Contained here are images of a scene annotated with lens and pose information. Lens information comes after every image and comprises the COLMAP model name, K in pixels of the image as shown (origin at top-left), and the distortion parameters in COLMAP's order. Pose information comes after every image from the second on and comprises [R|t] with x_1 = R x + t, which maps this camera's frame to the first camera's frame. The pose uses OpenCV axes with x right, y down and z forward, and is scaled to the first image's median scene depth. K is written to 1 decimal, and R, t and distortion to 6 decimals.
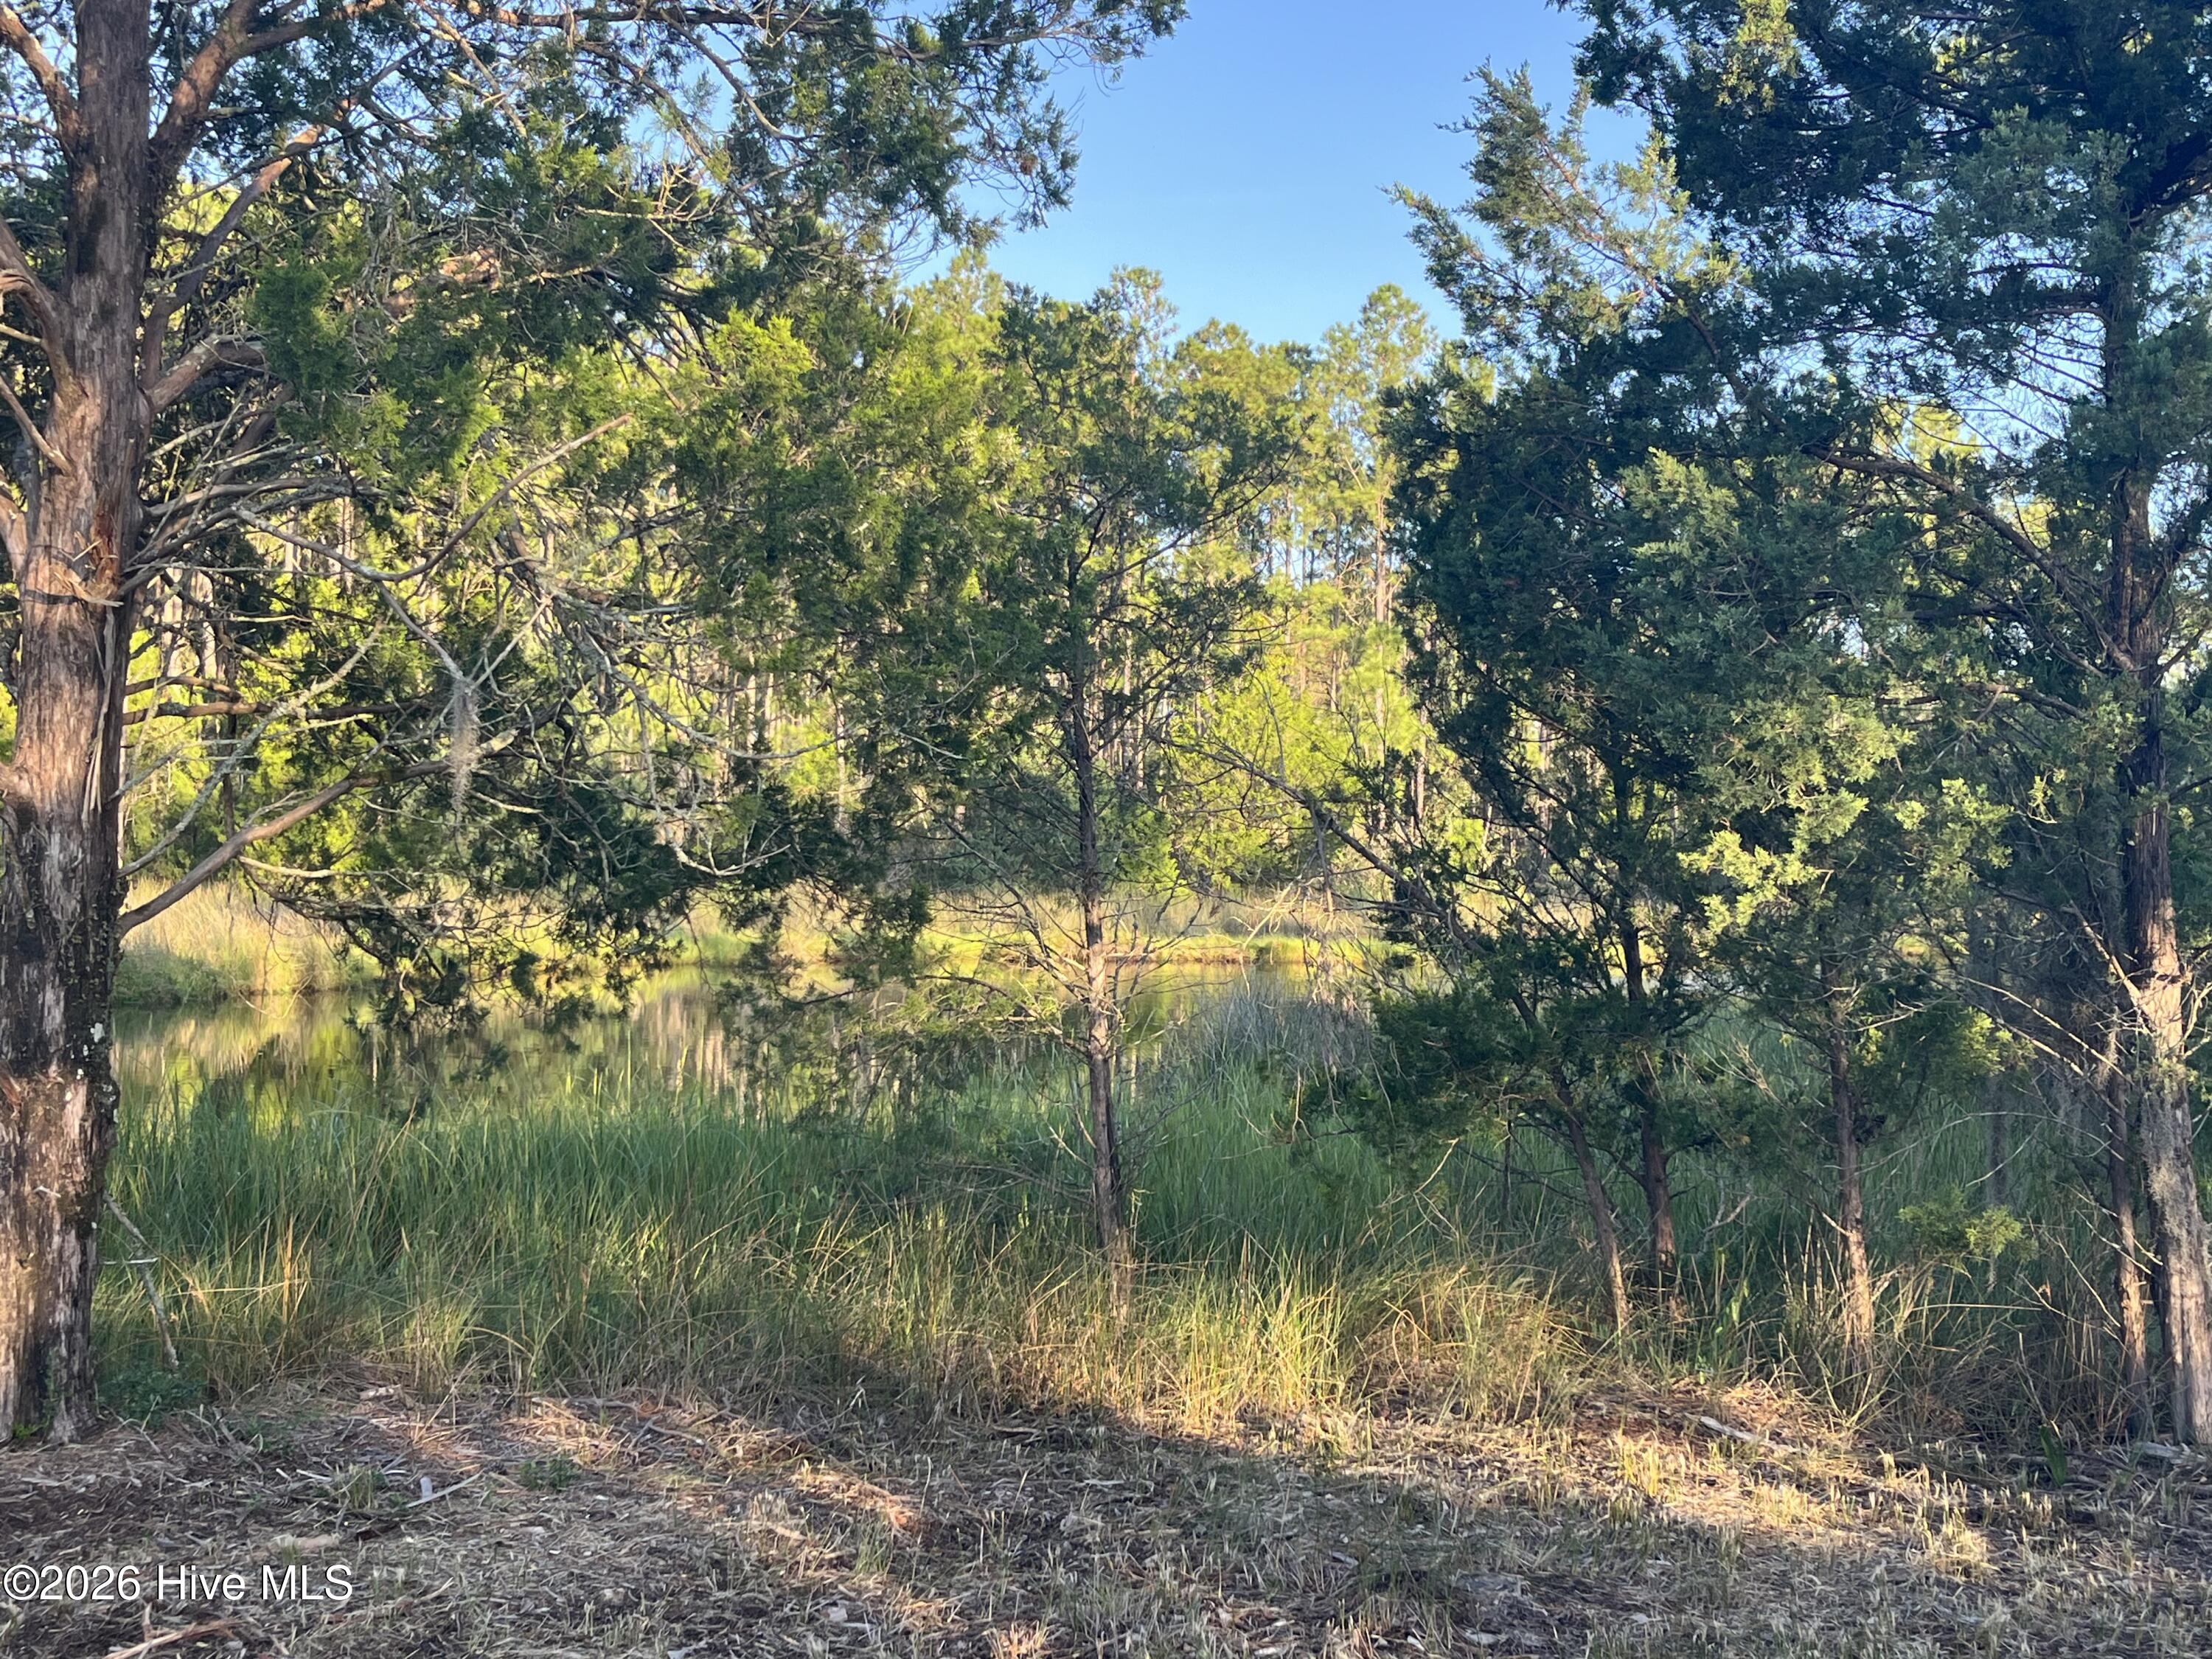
lens RADIAL K [[2481.4, 0, 1110.0], [0, 2481.4, 861.1], [0, 0, 1]] dist [0.158295, -0.650387]
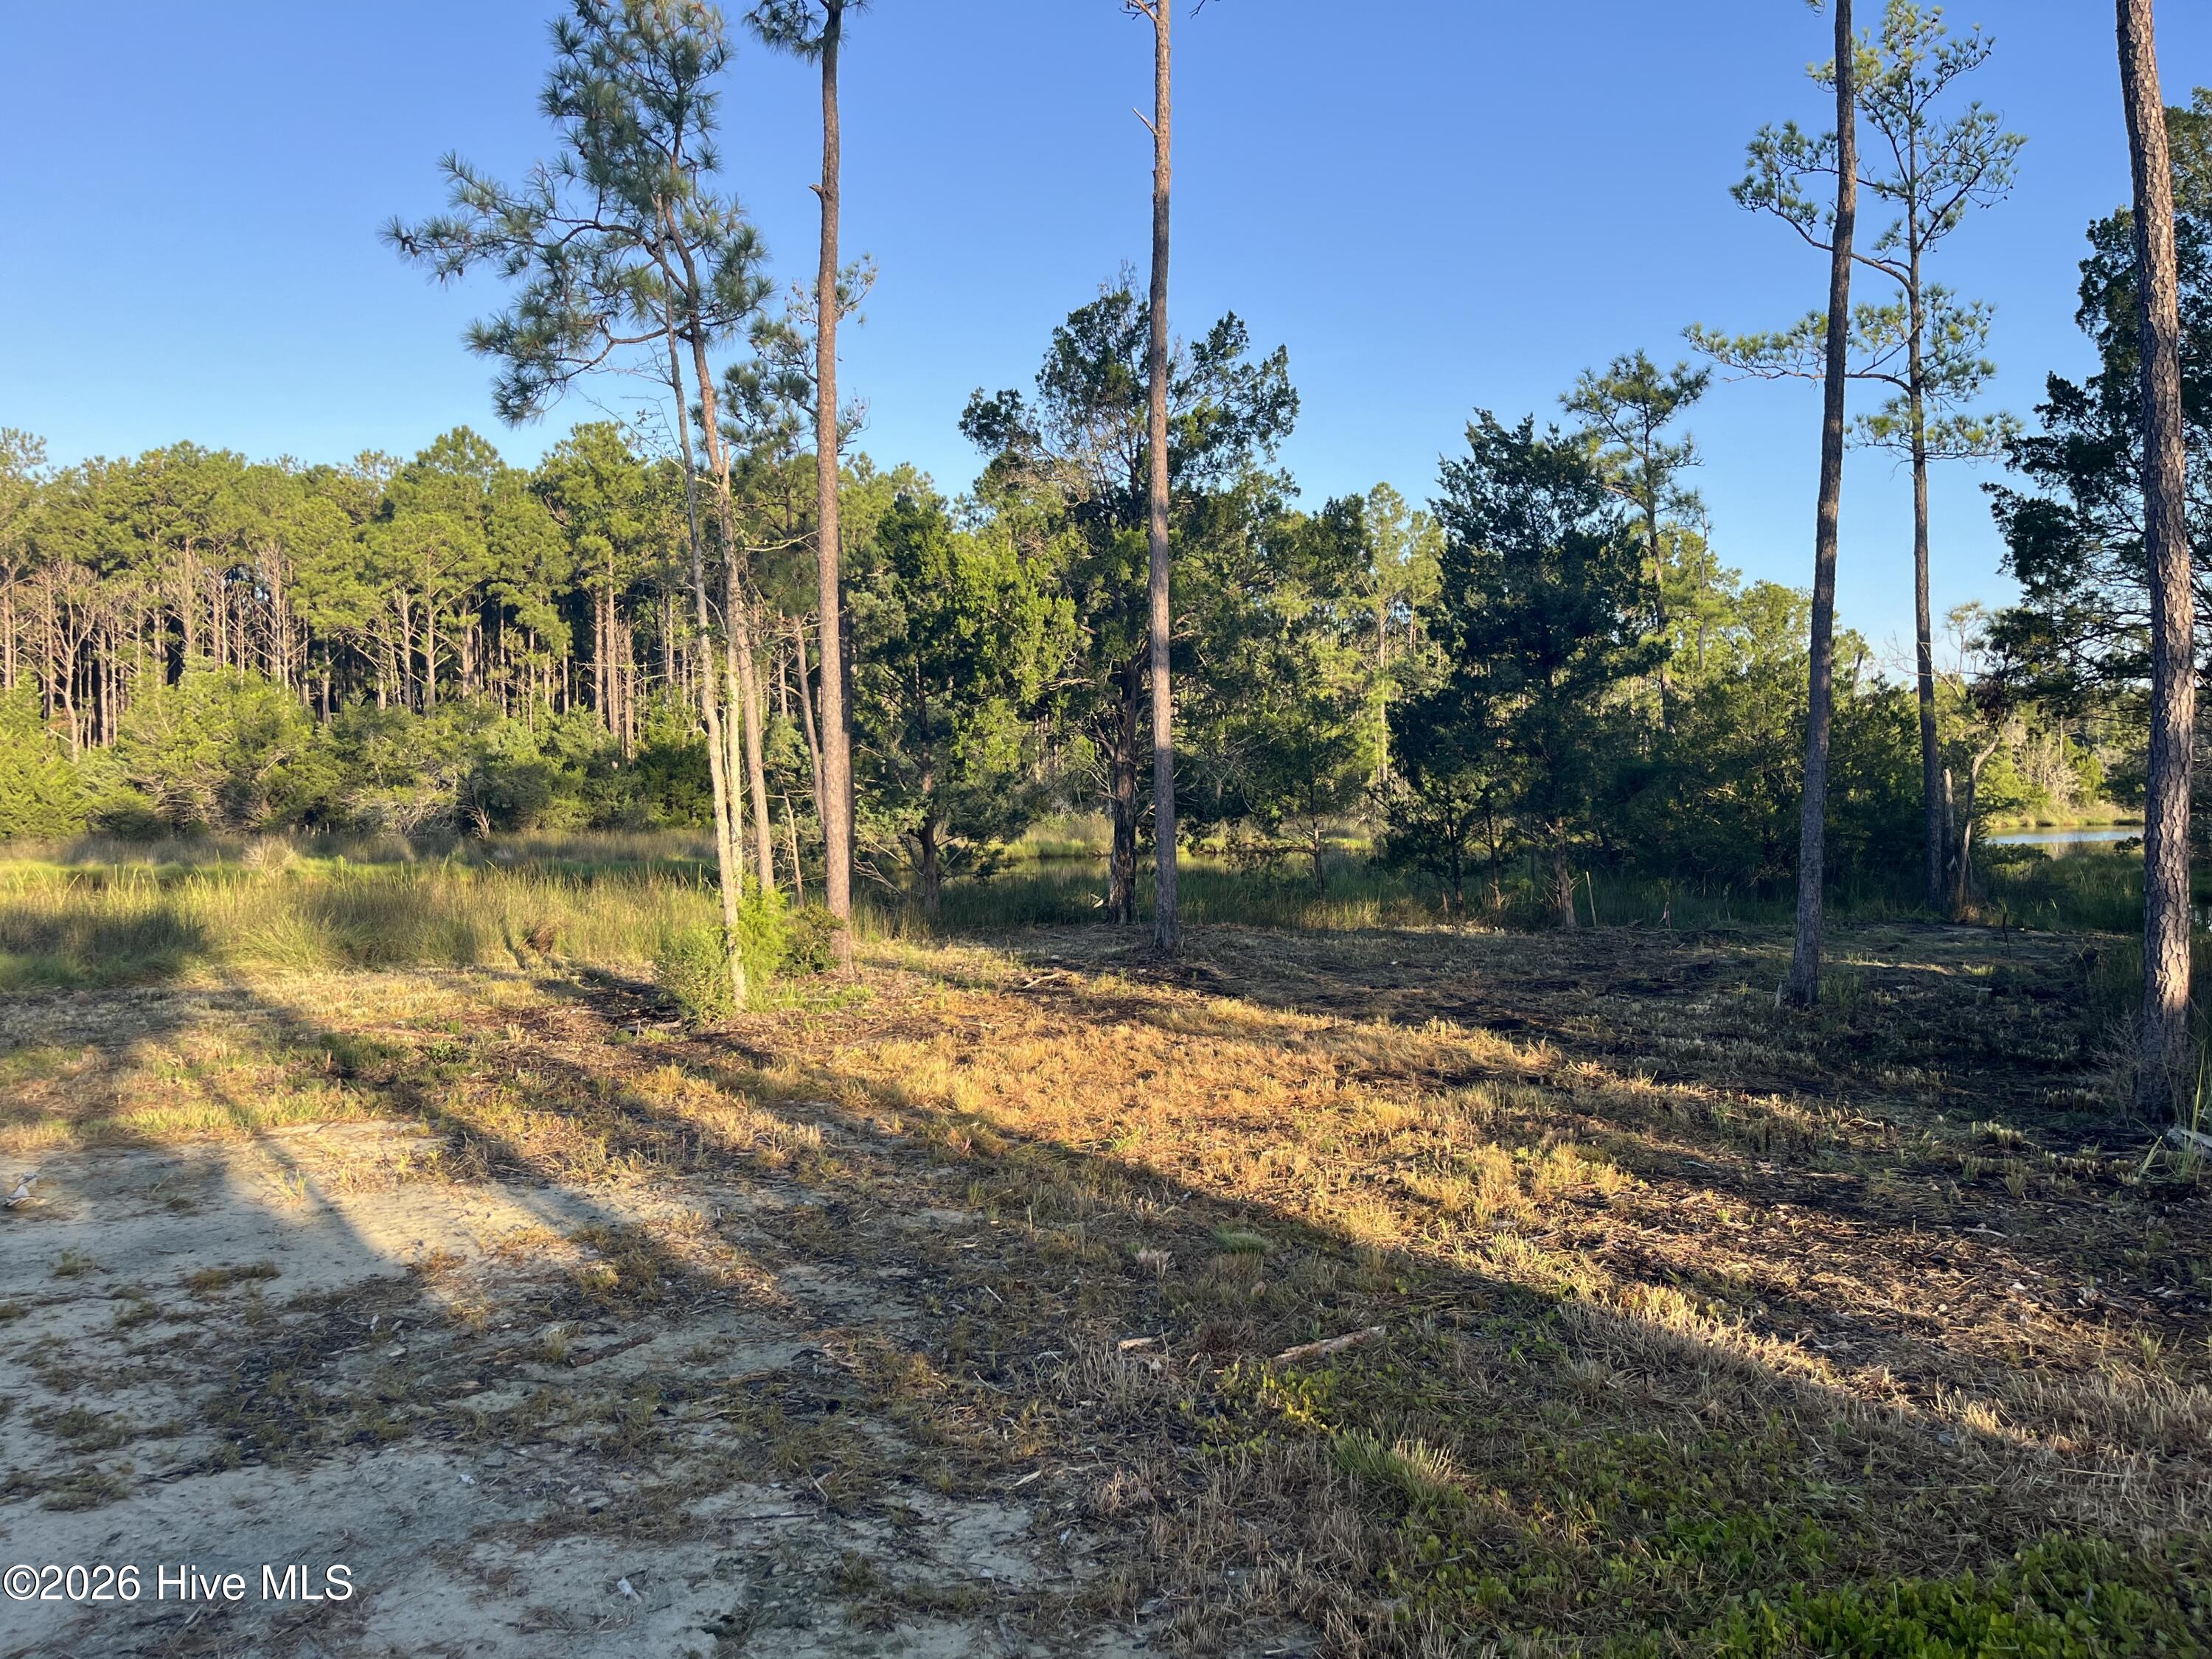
lens RADIAL K [[1661.5, 0, 1100.7], [0, 1661.5, 827.9], [0, 0, 1]] dist [0.094056, -0.133620]
pose [[0.997571, -0.030821, -0.062475, -0.199572], [0.031476, 0.999459, 0.009527, -0.006727], [0.062148, -0.011471, 0.998001, -1.837748]]
